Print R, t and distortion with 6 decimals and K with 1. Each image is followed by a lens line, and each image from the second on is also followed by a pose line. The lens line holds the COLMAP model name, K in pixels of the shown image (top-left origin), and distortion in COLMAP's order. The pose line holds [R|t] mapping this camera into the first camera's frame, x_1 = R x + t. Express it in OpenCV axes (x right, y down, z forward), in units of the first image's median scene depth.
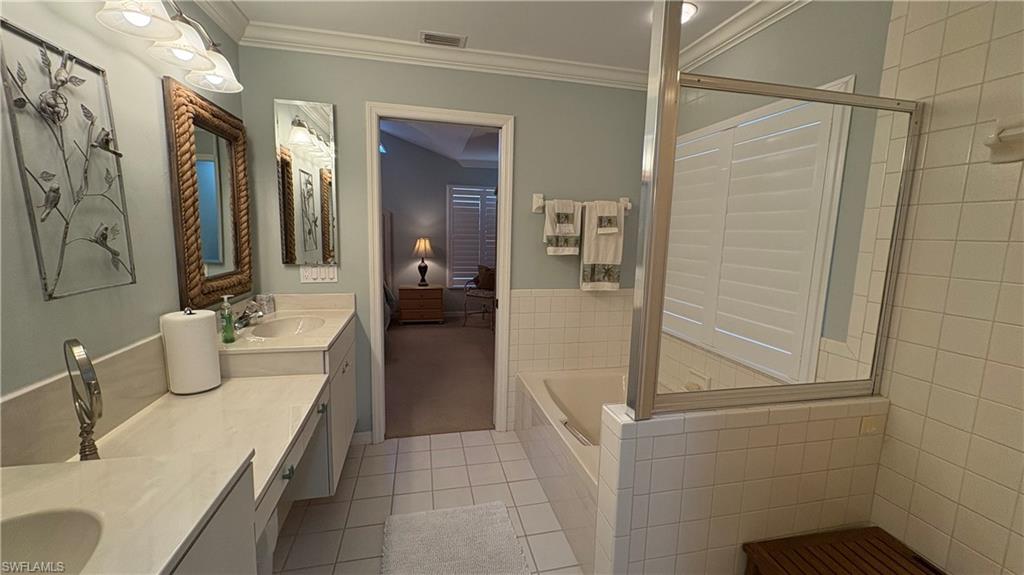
lens RADIAL K [[407.0, 0, 511.4], [0, 407.0, 289.6], [0, 0, 1]] dist [-0.001299, -0.000506]
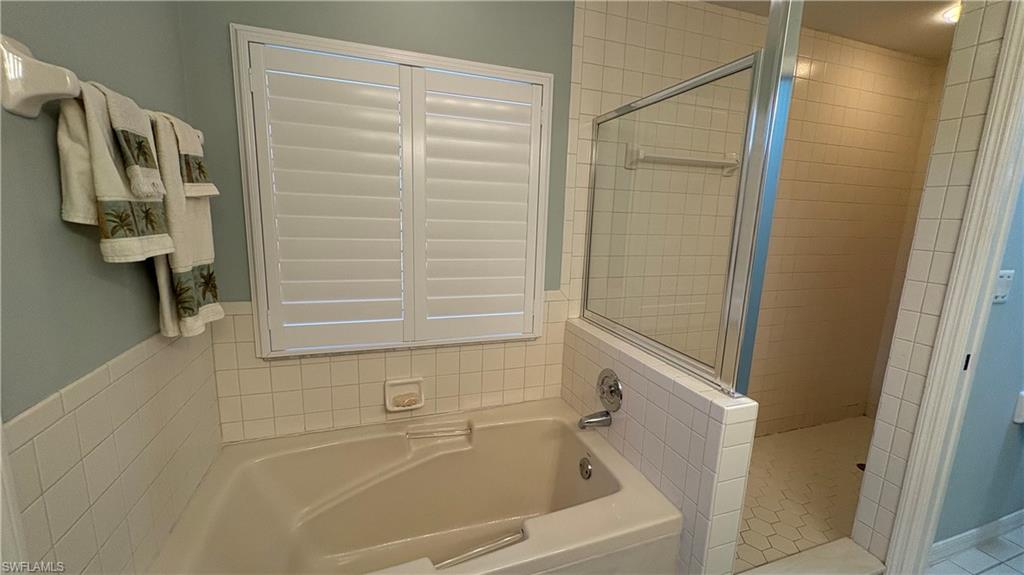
lens RADIAL K [[407.0, 0, 509.7], [0, 407.0, 287.3], [0, 0, 1]] dist [-0.001299, -0.000506]
pose [[-0.107633, -0.199518, 0.973965, -0.322856], [0.102947, 0.972153, 0.210524, -0.124403], [-0.988846, 0.122926, -0.084096, 0.896851]]
